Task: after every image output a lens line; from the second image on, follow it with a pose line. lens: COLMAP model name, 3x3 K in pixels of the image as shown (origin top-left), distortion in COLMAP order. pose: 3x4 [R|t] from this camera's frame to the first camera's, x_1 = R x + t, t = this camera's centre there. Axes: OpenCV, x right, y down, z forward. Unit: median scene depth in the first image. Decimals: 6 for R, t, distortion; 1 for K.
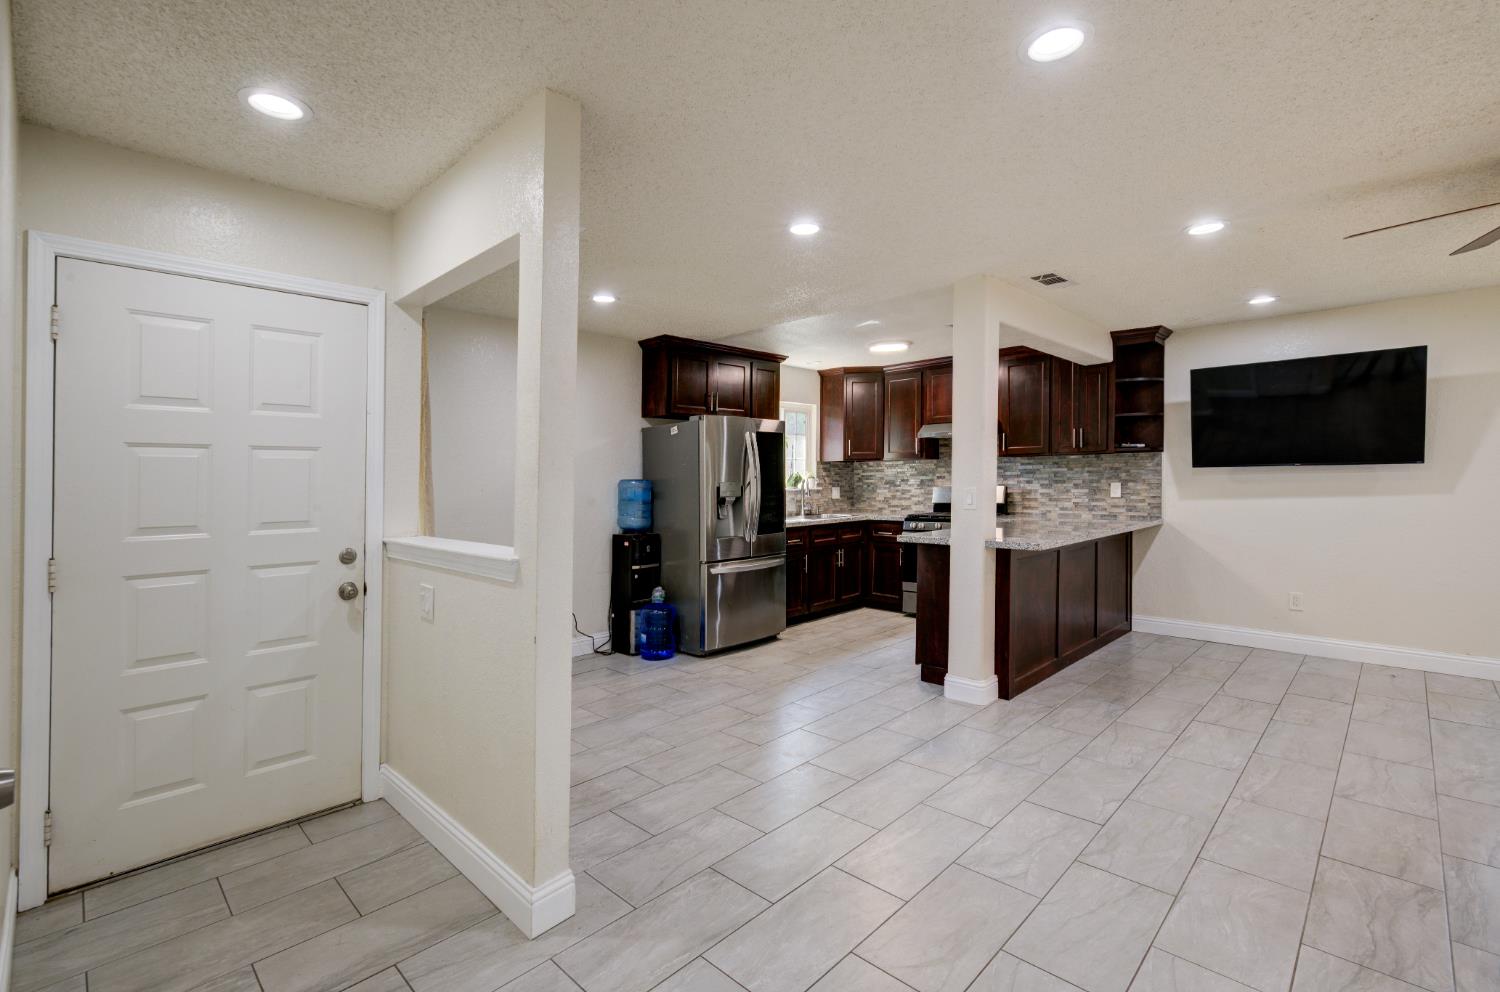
lens RADIAL K [[675.8, 0, 764.8], [0, 675.8, 488.1], [0, 0, 1]] dist [0.005150, 0.001662]
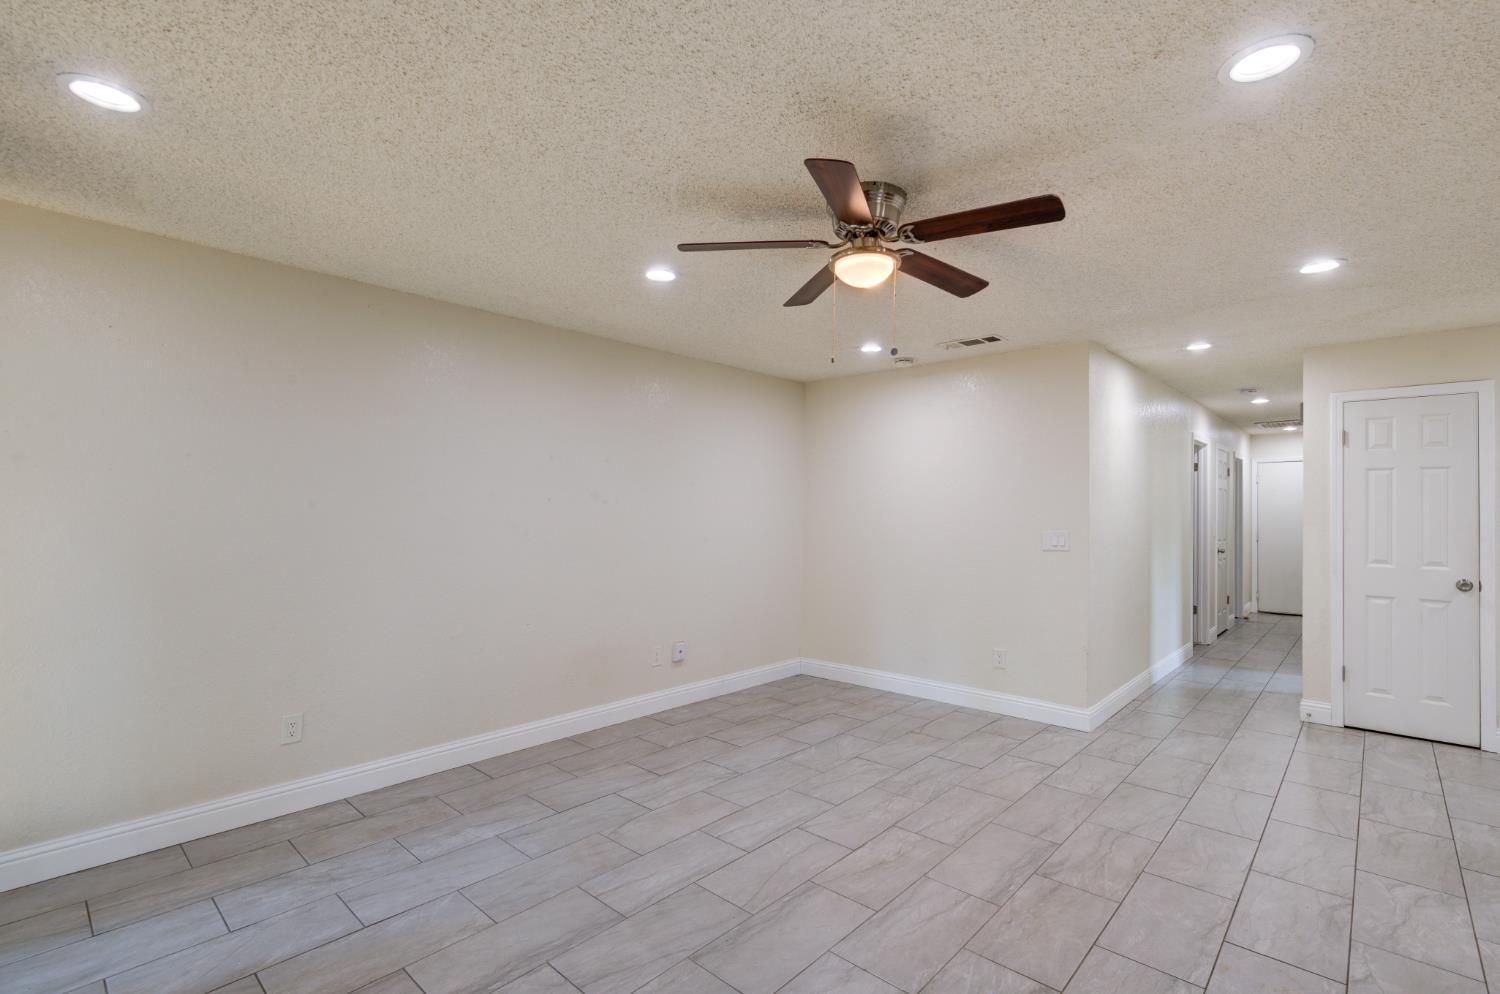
lens RADIAL K [[675.8, 0, 767.4], [0, 675.8, 504.7], [0, 0, 1]] dist [0.005150, 0.001662]
pose [[-0.999721, 0.006557, -0.022680, 0.566790], [0.006577, 0.999978, -0.000798, -0.026620], [0.022674, -0.000947, -0.999742, 0.833781]]
